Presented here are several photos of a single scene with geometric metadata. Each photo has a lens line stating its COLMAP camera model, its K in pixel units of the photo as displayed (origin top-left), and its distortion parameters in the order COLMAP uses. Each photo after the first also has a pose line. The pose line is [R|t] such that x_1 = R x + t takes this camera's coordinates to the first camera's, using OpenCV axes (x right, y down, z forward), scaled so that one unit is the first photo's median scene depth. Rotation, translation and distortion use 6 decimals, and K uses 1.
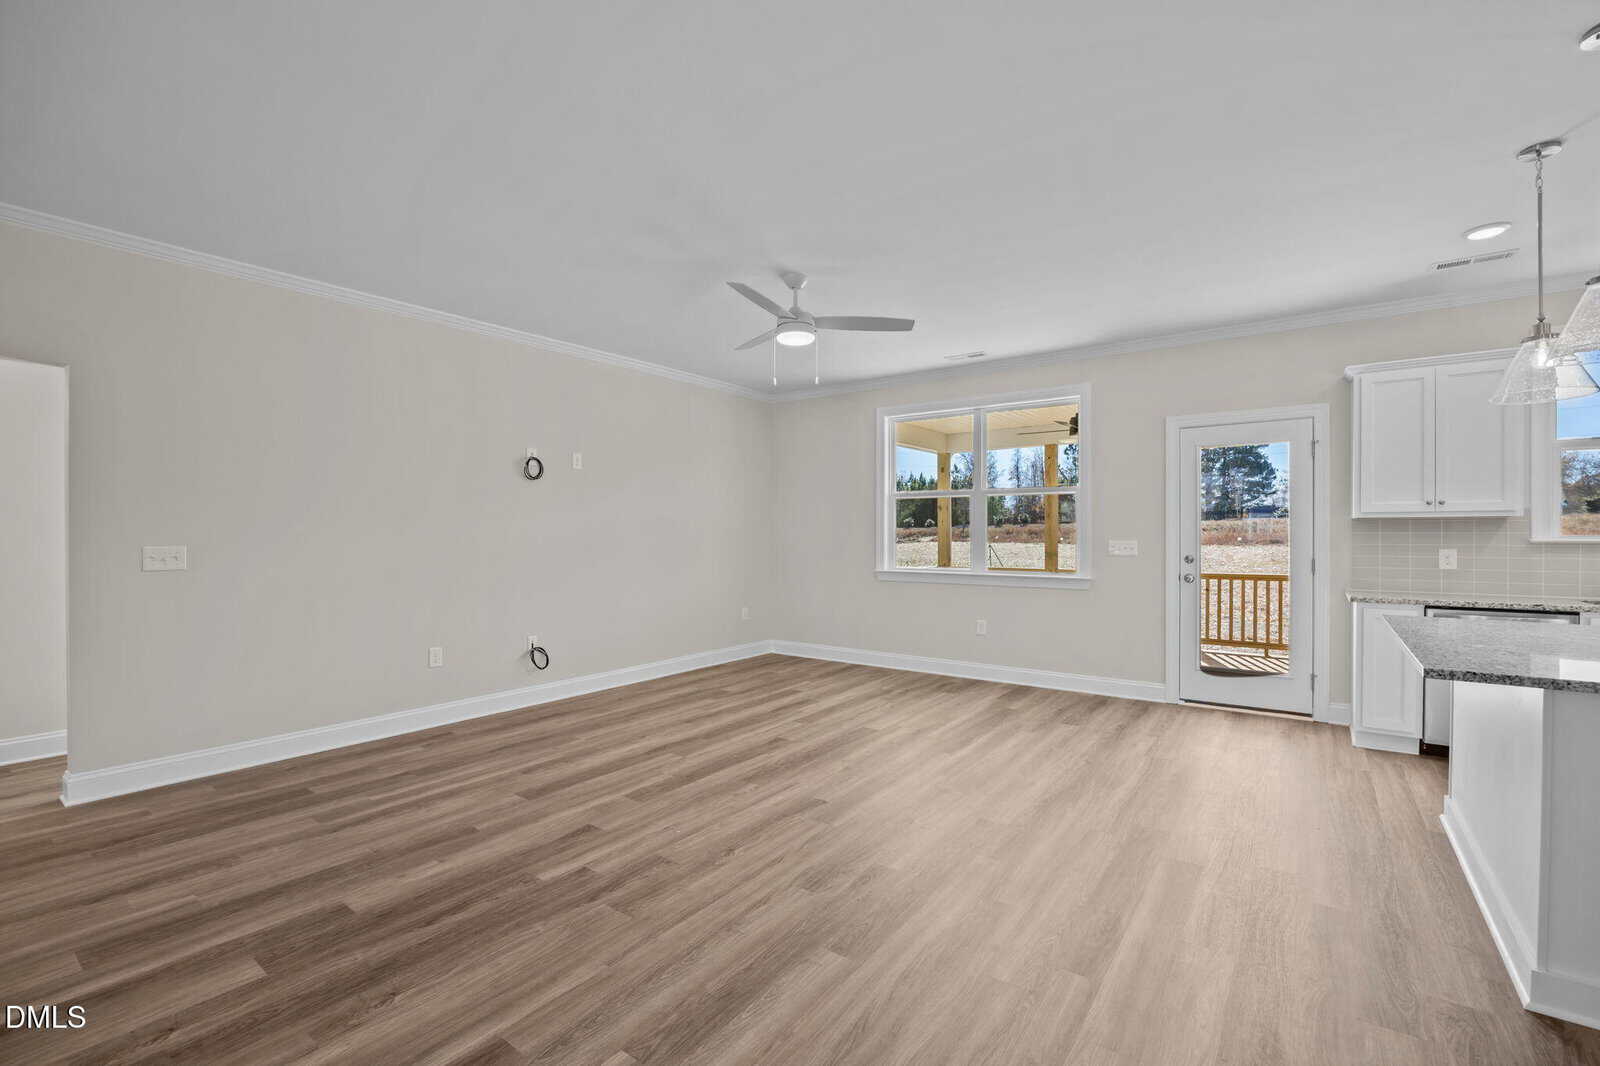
lens RADIAL K [[707.2, 0, 793.0], [0, 707.2, 538.4], [0, 0, 1]] dist [-0.011211, -0.000331]
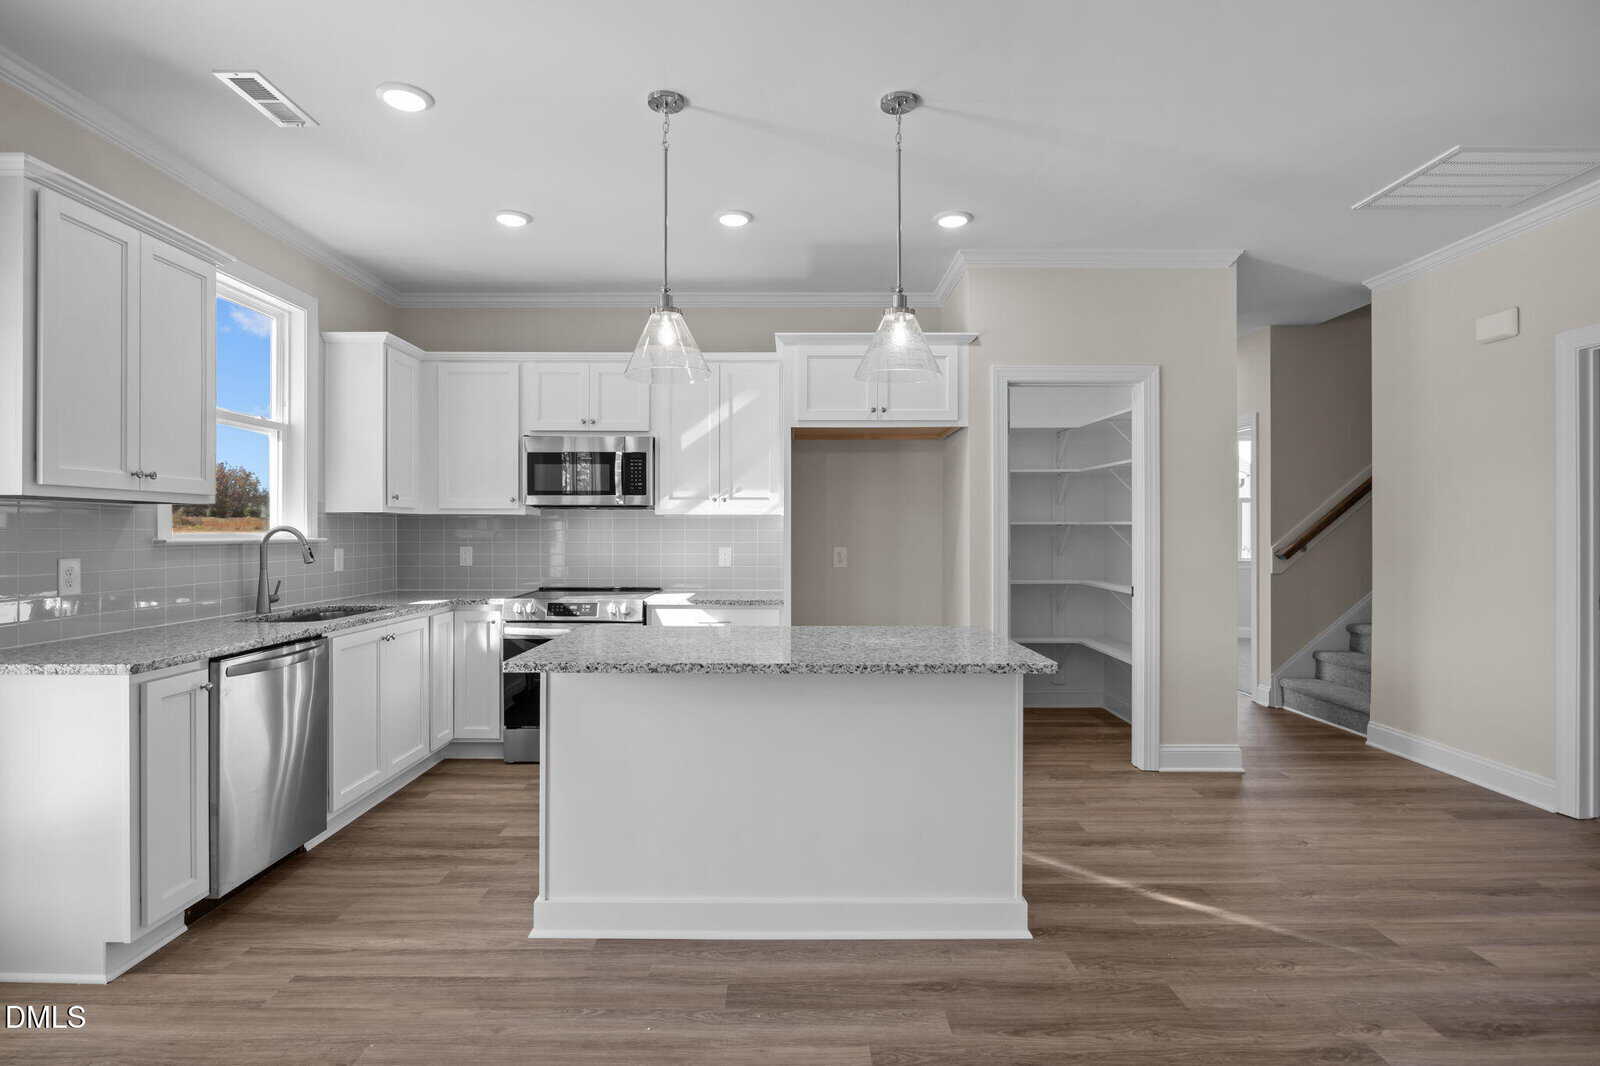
lens RADIAL K [[788.0, 0, 792.3], [0, 788.0, 532.7], [0, 0, 1]] dist [-0.010825, 0.002253]
pose [[-0.596557, 0.000131, 0.802571, 0.105823], [0.006180, 0.999971, 0.004430, -0.004681], [-0.802547, 0.007602, -0.596540, 0.931041]]
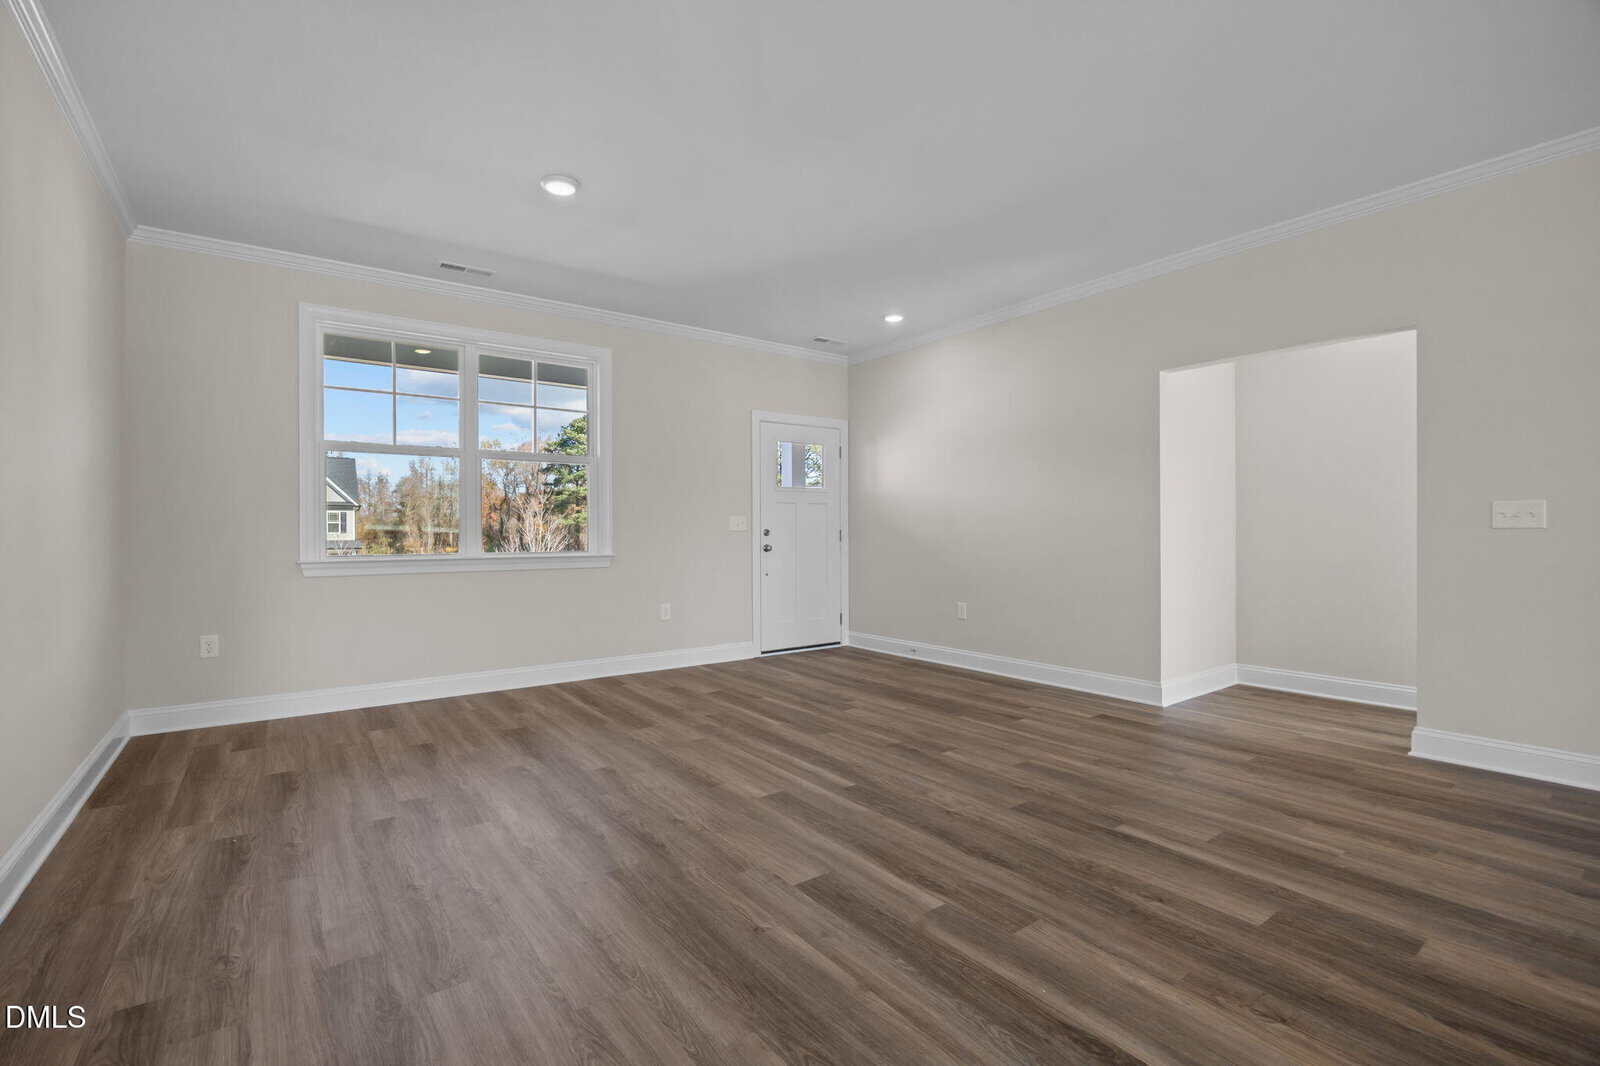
lens RADIAL K [[707.2, 0, 784.6], [0, 707.2, 530.7], [0, 0, 1]] dist [-0.011211, -0.000331]
pose [[-0.296675, -0.002592, -0.954975, 0.164108], [-0.004641, 0.999988, -0.001272, 0.043660], [0.954967, 0.004055, -0.296684, 0.314995]]
